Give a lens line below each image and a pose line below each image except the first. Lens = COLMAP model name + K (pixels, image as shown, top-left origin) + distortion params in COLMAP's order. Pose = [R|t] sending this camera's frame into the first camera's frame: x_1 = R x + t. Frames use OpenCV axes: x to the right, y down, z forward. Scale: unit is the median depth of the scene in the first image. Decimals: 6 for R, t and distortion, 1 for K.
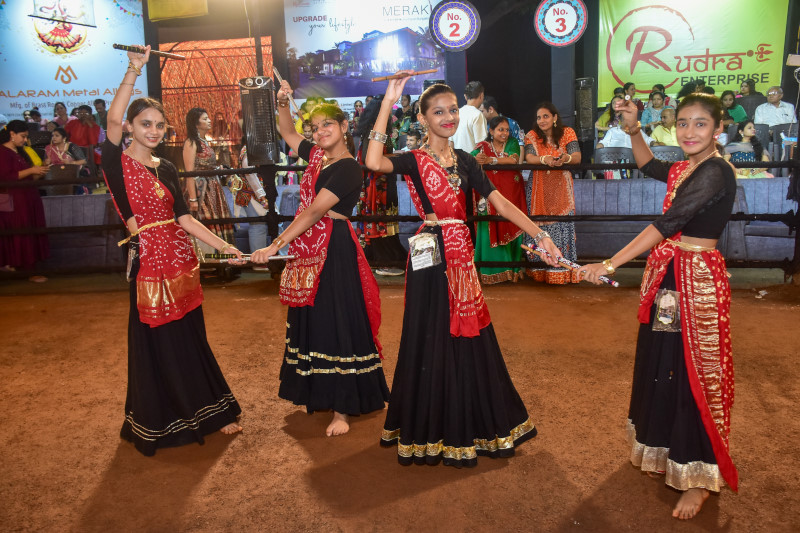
lens RADIAL K [[623.5, 0, 398.4], [0, 623.5, 267.4], [0, 0, 1]] dist [-0.091266, 0.034554]
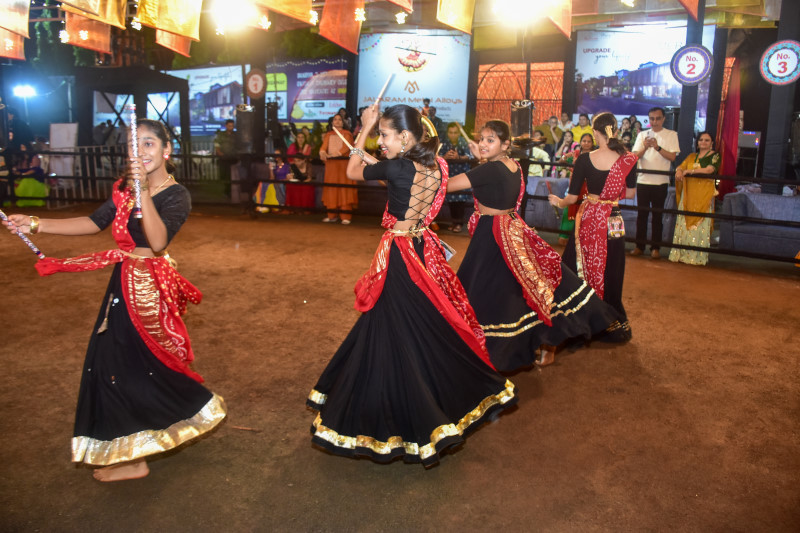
lens RADIAL K [[623.5, 0, 399.6], [0, 623.5, 265.2], [0, 0, 1]] dist [-0.091266, 0.034554]
pose [[0.873770, 0.158351, -0.459838, 0.165108], [-0.165025, 0.985948, 0.025949, 0.064228], [0.457486, 0.053211, 0.887623, -0.292630]]
